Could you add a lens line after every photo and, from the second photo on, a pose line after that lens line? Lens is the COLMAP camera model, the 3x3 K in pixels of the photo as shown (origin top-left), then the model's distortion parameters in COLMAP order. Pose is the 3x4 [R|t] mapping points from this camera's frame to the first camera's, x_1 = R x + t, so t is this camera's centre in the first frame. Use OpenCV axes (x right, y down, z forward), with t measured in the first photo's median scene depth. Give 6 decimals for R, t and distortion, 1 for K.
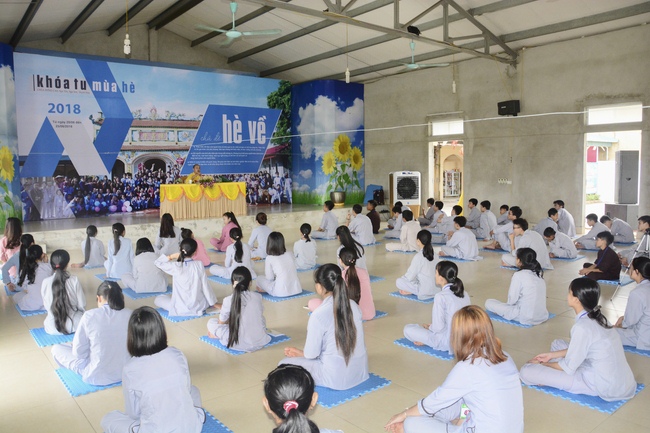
lens RADIAL K [[506.9, 0, 325.0], [0, 506.9, 216.5], [0, 0, 1]] dist [-0.158469, 0.118008]
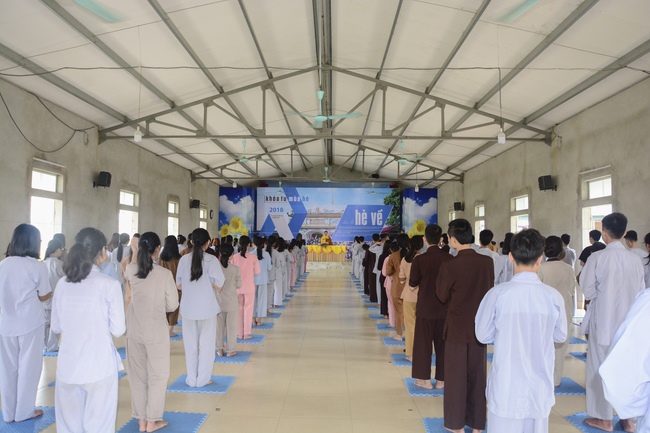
lens RADIAL K [[506.9, 0, 325.0], [0, 506.9, 216.5], [0, 0, 1]] dist [-0.158469, 0.118008]
pose [[0.768421, -0.007479, -0.639901, 0.970431], [-0.077687, 0.991446, -0.104878, 0.031487], [0.635212, 0.130302, 0.761267, -0.543474]]
